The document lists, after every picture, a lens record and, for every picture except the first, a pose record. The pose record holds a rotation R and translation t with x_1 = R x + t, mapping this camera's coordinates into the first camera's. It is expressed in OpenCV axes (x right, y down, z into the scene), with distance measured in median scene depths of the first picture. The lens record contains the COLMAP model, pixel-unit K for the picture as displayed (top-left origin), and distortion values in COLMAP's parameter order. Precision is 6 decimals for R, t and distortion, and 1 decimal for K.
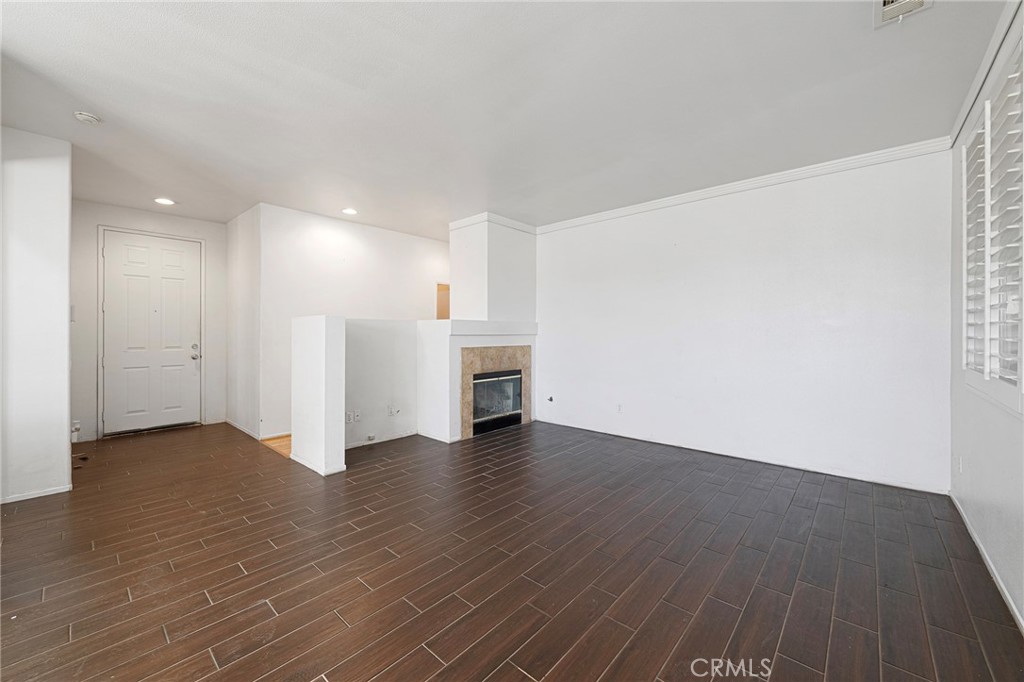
lens RADIAL K [[390.4, 0, 508.4], [0, 390.4, 330.2], [0, 0, 1]] dist [-0.003235, -0.000167]
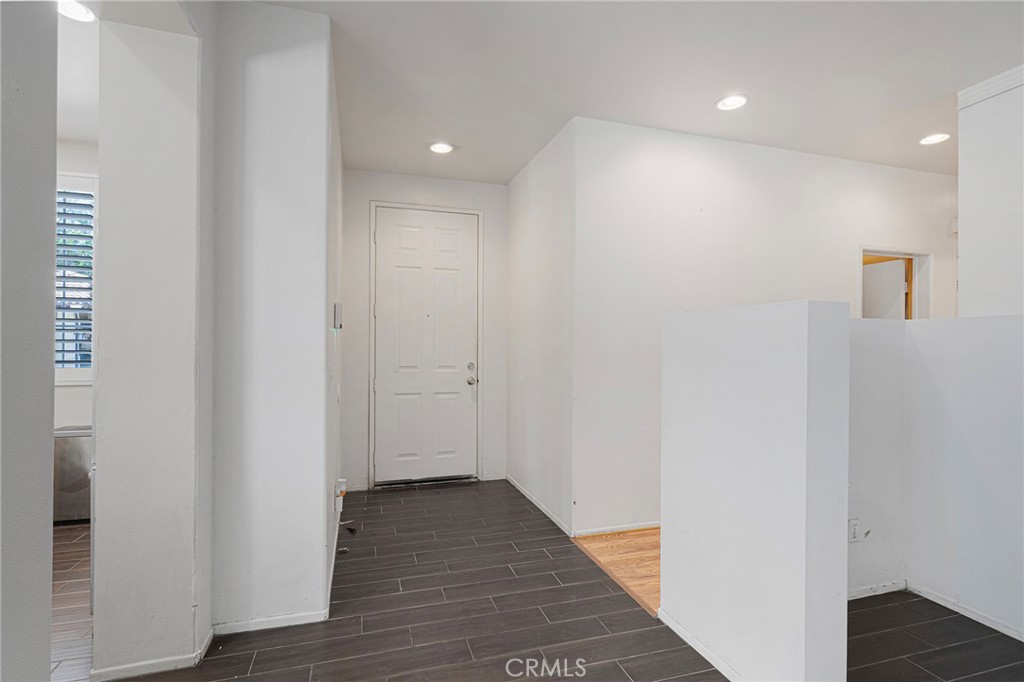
lens RADIAL K [[484.4, 0, 510.1], [0, 484.4, 346.3], [0, 0, 1]] dist [0.001438, 0.000166]
pose [[0.855147, 0.005010, -0.518362, -0.325612], [-0.004134, 0.999987, 0.002844, 0.004164], [0.518370, -0.000290, 0.855156, 0.326623]]
